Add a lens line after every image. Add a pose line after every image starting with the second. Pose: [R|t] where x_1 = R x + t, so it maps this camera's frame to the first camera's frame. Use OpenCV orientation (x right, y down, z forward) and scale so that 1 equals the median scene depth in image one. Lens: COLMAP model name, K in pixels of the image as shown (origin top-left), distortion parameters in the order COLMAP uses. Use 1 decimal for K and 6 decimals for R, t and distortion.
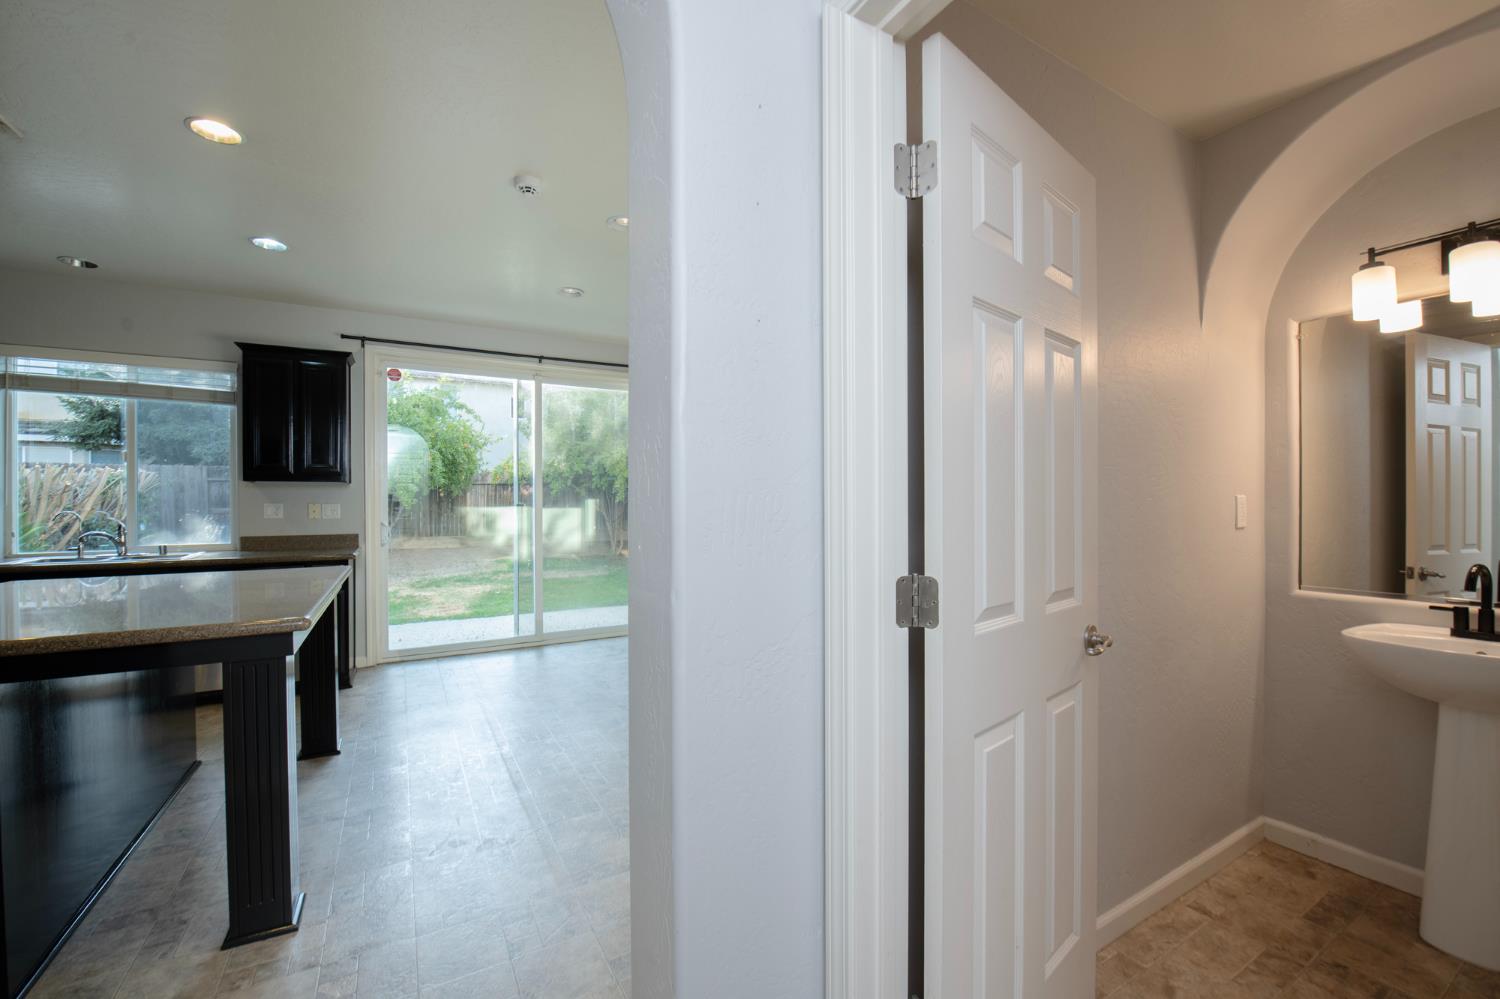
lens RADIAL K [[627.7, 0, 749.7], [0, 627.7, 502.2], [0, 0, 1]] dist [-0.002007, -0.000335]
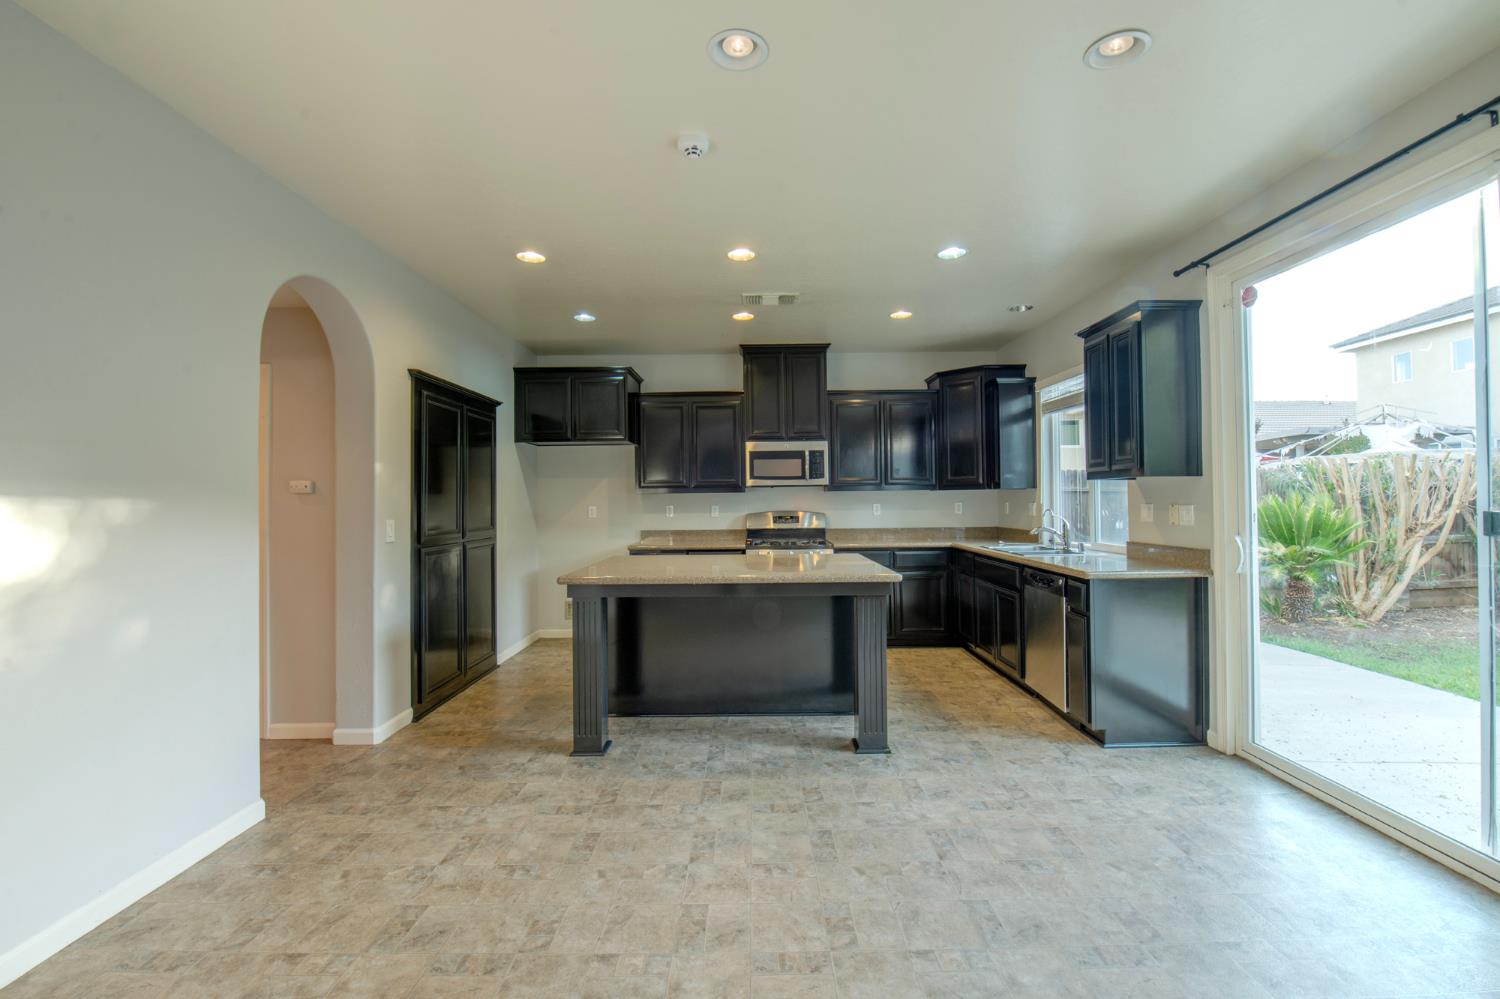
lens RADIAL K [[619.5, 0, 757.6], [0, 619.5, 494.9], [0, 0, 1]] dist [-0.001805, -0.000383]
pose [[-0.478608, 0.004139, -0.878019, 0.081862], [0.009608, 0.999954, -0.000524, -0.005493], [0.877976, -0.008687, -0.478625, 0.361701]]
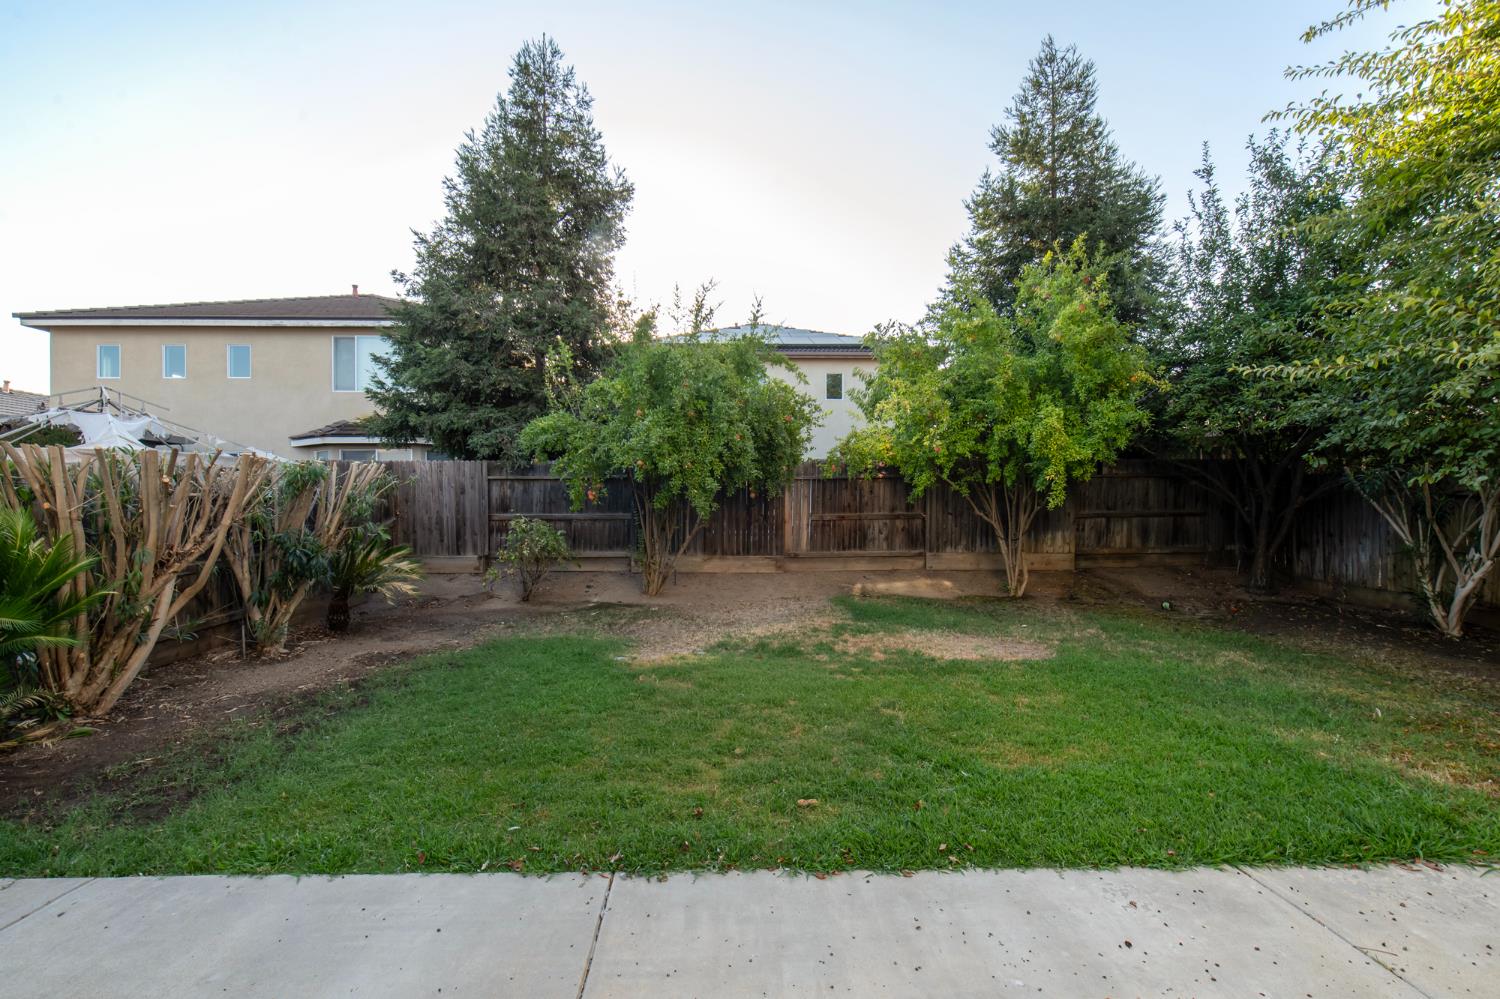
lens RADIAL K [[627.7, 0, 749.7], [0, 627.7, 502.2], [0, 0, 1]] dist [-0.002007, -0.000335]
pose [[0.899337, 0.000470, -0.437256, -0.218250], [-0.000371, 1.000000, 0.000312, -0.005659], [0.437256, -0.000118, 0.899337, 0.431095]]
